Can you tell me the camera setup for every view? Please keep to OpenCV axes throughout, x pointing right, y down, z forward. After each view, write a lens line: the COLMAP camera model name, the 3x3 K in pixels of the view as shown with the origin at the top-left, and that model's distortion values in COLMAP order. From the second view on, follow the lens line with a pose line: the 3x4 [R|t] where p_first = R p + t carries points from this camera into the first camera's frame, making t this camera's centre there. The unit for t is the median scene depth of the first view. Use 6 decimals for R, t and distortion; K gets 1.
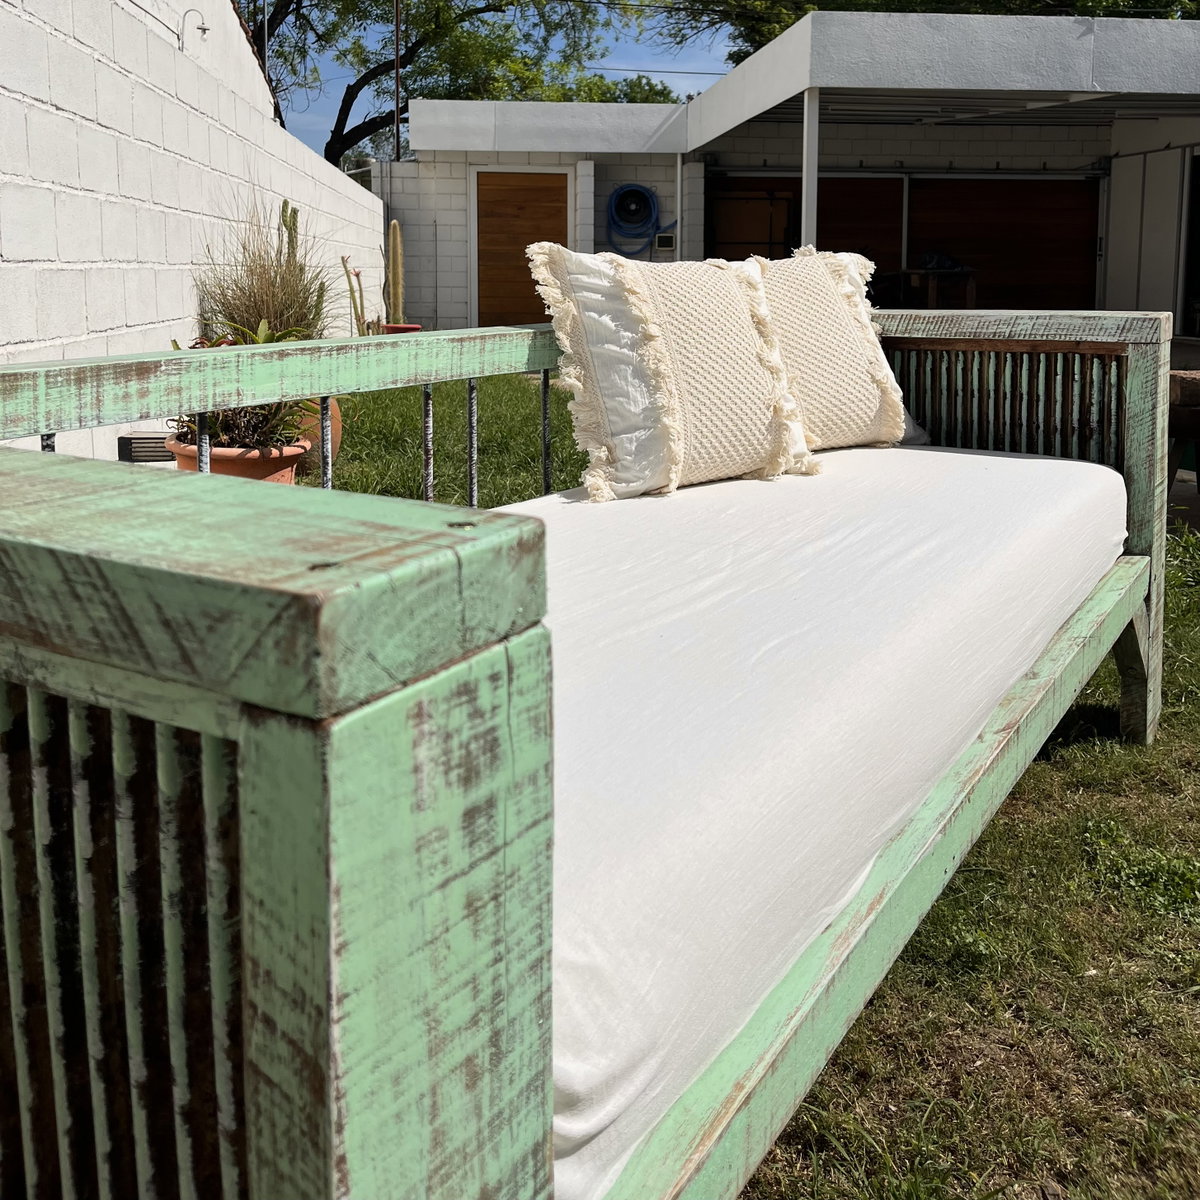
lens RADIAL K [[1262.0, 0, 623.5], [0, 1262.0, 377.0], [0, 0, 1]] dist [0.081043, -0.119908]
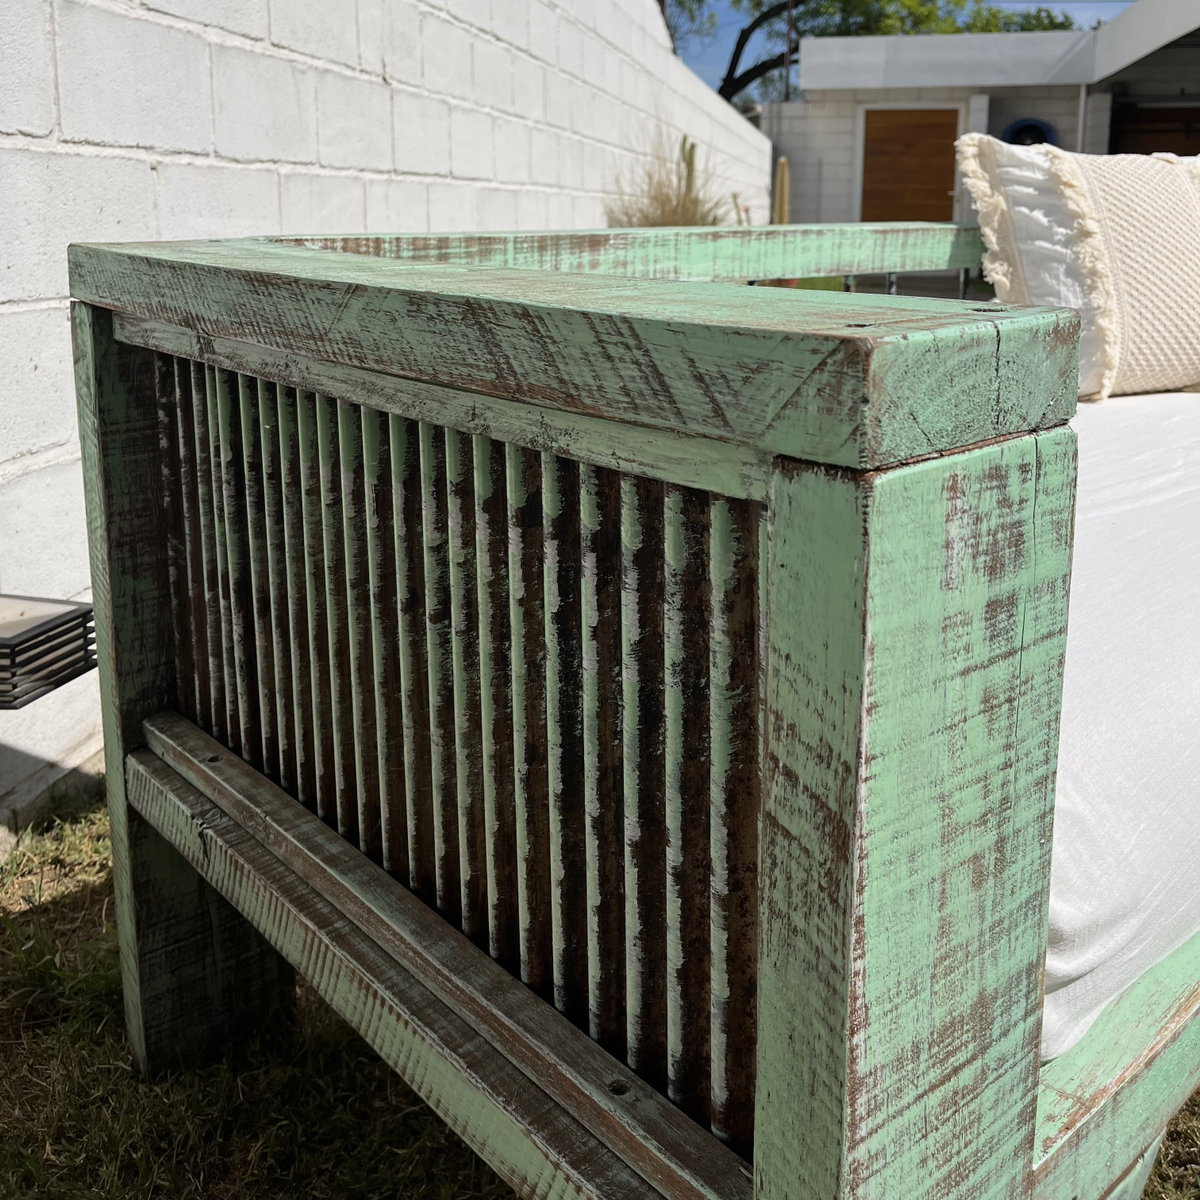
lens RADIAL K [[1223.1, 0, 615.8], [0, 1223.1, 415.8], [0, 0, 1]] dist [0.066780, -0.101002]
pose [[0.954049, 0.050337, -0.295392, -0.104726], [-0.027543, 0.996347, 0.080828, 0.114196], [0.298382, -0.068978, 0.951951, 0.046130]]
